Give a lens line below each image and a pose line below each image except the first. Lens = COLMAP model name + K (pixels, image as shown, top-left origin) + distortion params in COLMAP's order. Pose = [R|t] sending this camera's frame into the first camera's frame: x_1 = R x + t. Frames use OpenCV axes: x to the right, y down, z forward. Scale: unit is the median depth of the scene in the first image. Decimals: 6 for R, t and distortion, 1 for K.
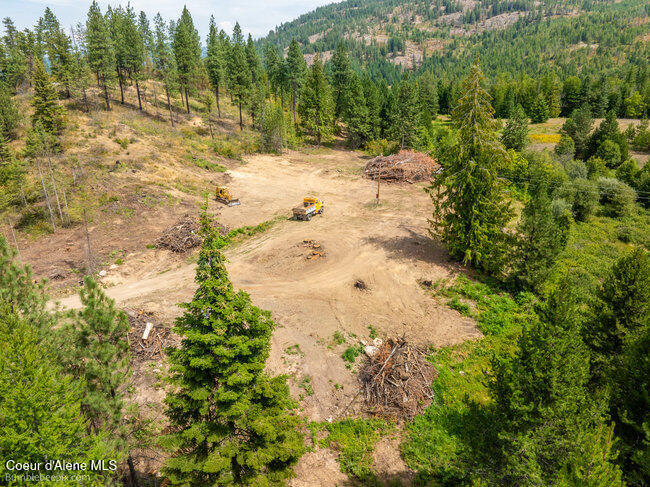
lens RADIAL K [[452.6, 0, 326.8], [0, 452.6, 242.1], [0, 0, 1]] dist [-0.050695, 0.014994]
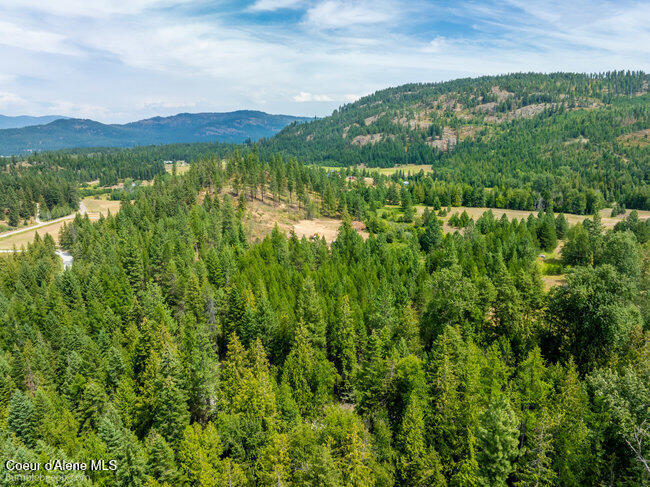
lens RADIAL K [[452.6, 0, 323.3], [0, 452.6, 242.2], [0, 0, 1]] dist [-0.050695, 0.014994]
pose [[0.989418, 0.051129, -0.135783, 0.034907], [-0.068668, 0.989420, -0.127797, 0.029106], [0.127812, 0.135769, 0.982462, -0.171306]]
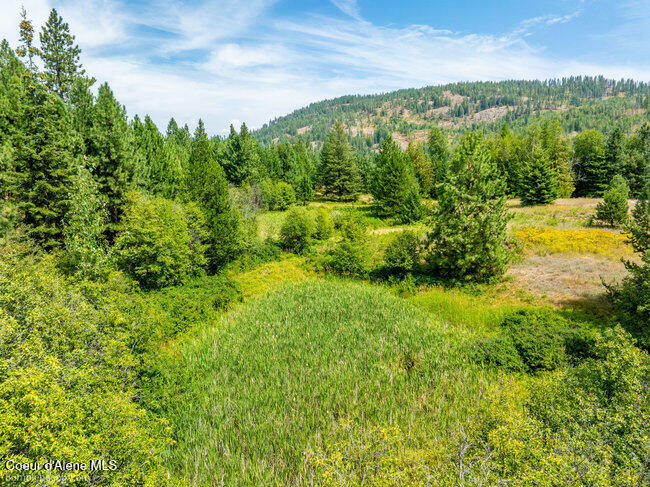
lens RADIAL K [[452.6, 0, 326.8], [0, 452.6, 244.8], [0, 0, 1]] dist [-0.050695, 0.014994]
pose [[0.999888, 0.014797, -0.002409, 0.037682], [-0.014985, 0.981574, -0.190491, -0.019597], [-0.000454, 0.190506, 0.981686, 0.080567]]
